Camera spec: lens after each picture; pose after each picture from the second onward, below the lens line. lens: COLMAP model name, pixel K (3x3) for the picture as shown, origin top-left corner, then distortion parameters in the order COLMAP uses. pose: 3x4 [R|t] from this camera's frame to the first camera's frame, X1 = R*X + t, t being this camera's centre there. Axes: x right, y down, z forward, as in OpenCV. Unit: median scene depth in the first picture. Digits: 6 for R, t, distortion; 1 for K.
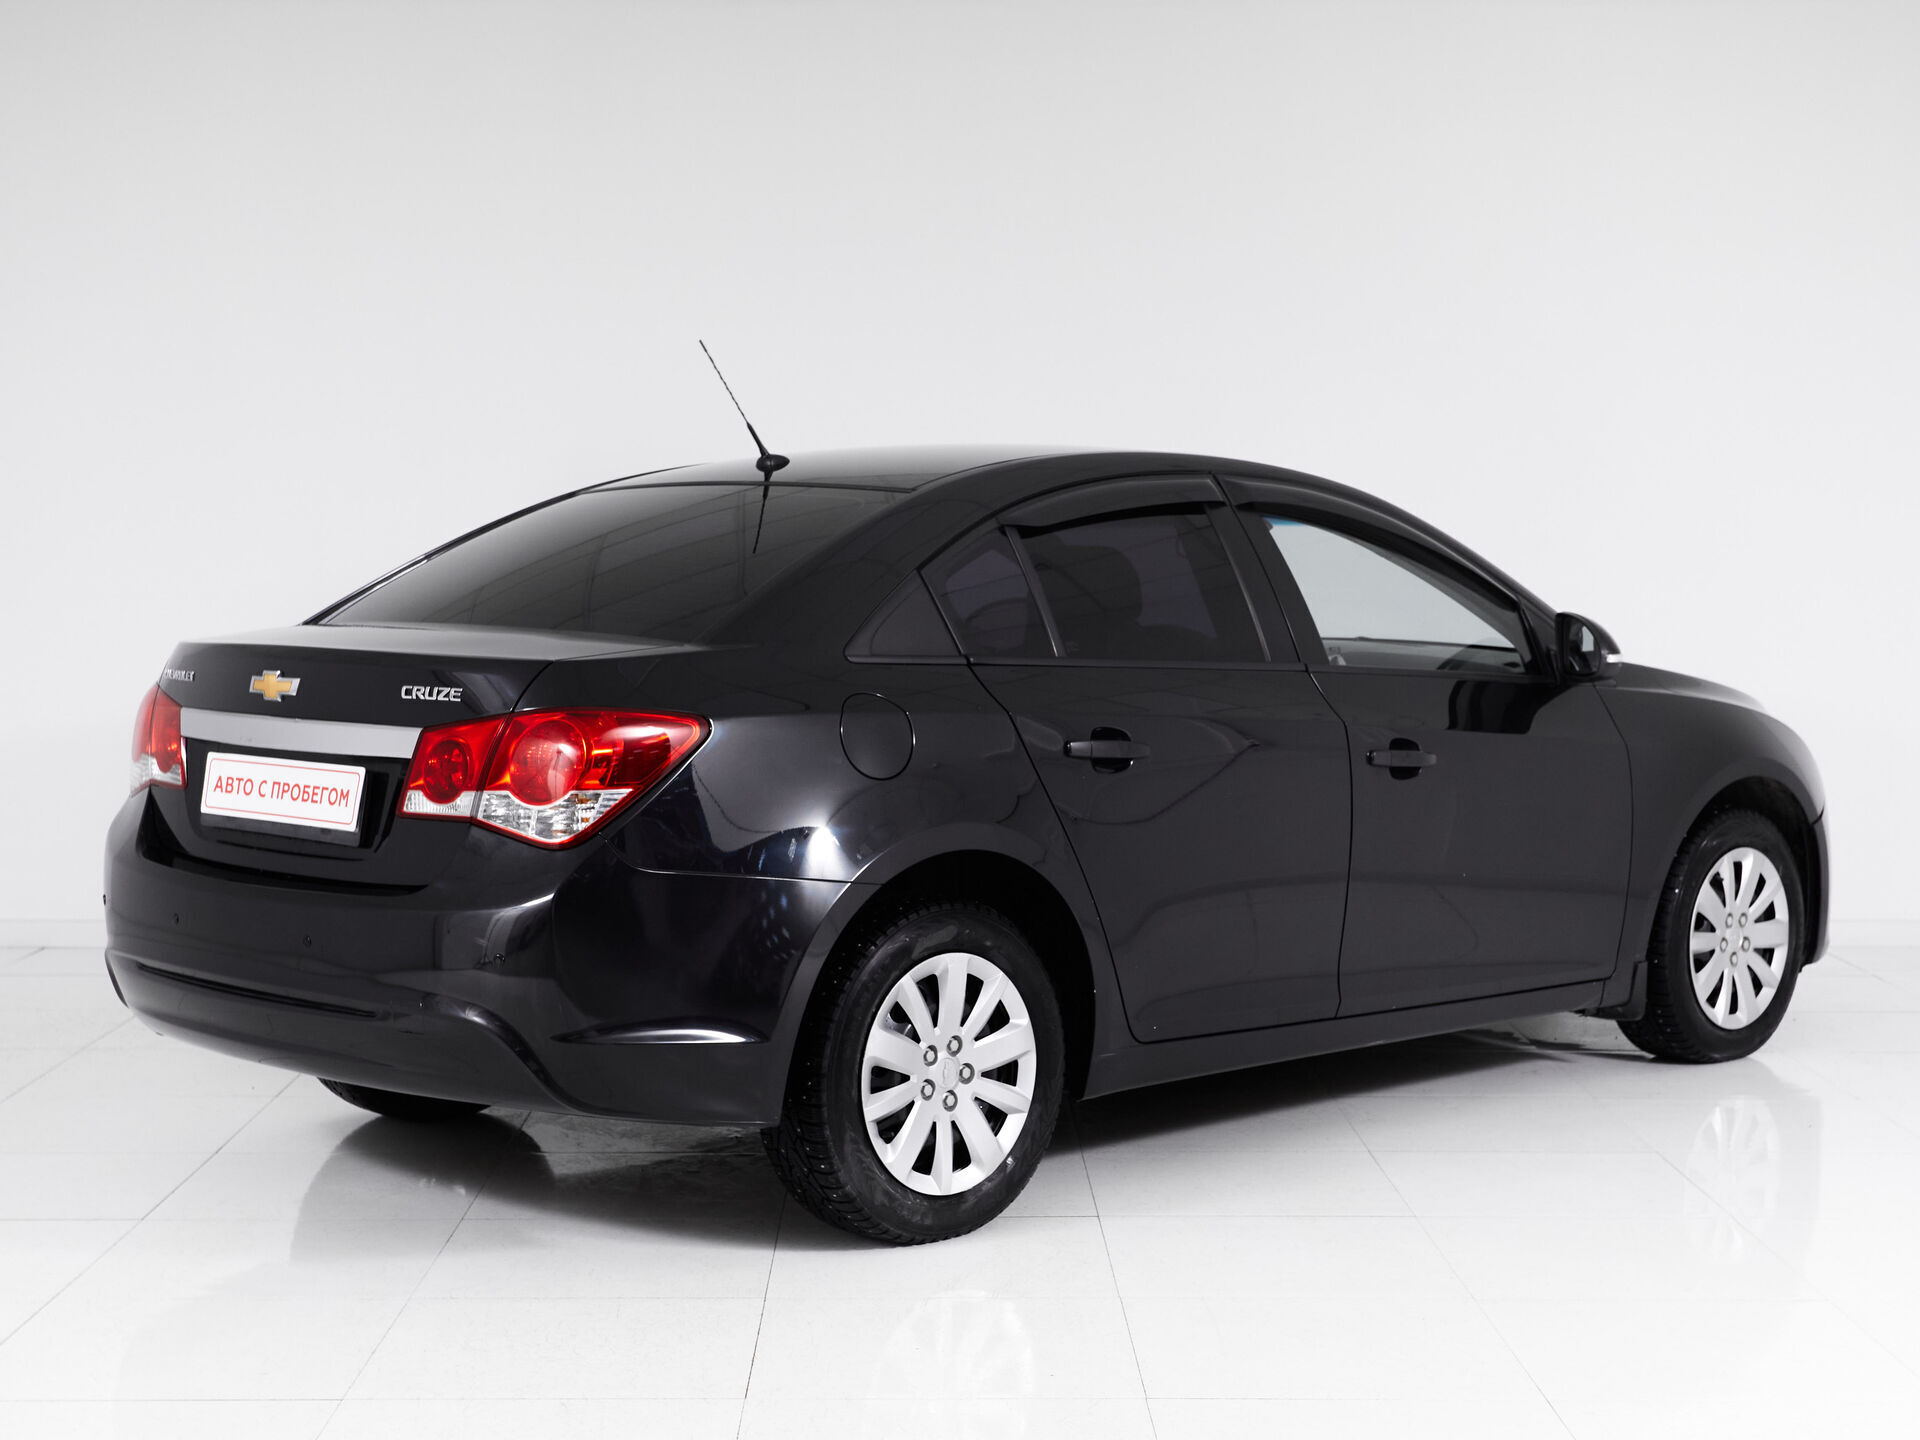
lens RADIAL K [[2595.2, 0, 931.7], [0, 2595.2, 712.6], [0, 0, 1]] dist [0.033624, 0.027379]
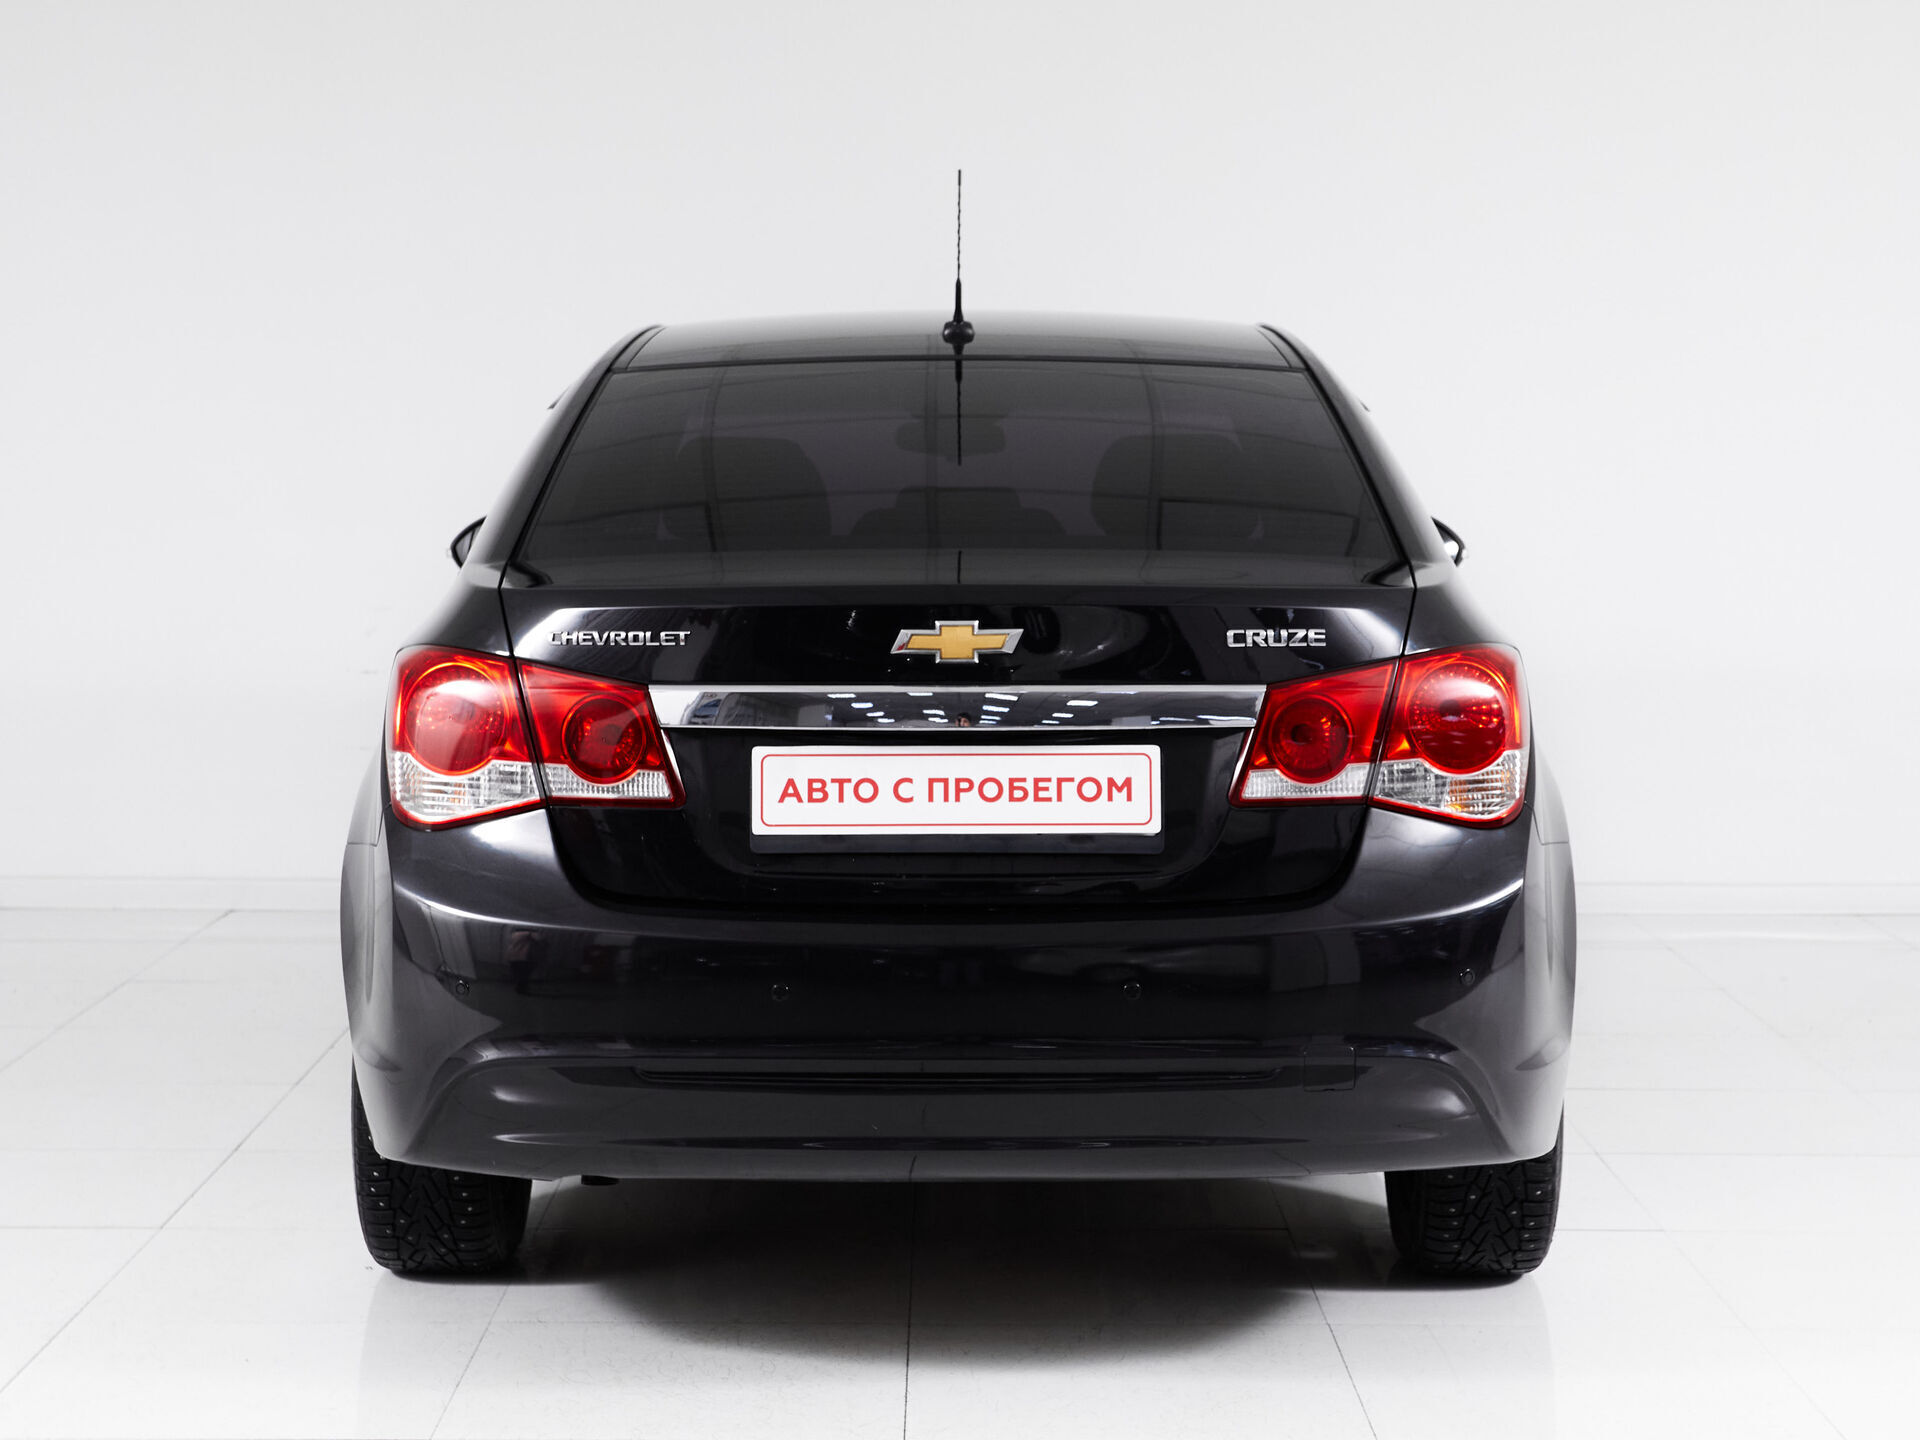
lens RADIAL K [[2595.2, 0, 931.7], [0, 2595.2, 712.6], [0, 0, 1]] dist [0.033624, 0.027379]
pose [[0.708207, -0.074253, 0.702089, -0.740626], [0.042135, 0.997127, 0.062954, -0.034930], [-0.704746, -0.015002, 0.709301, 0.506322]]
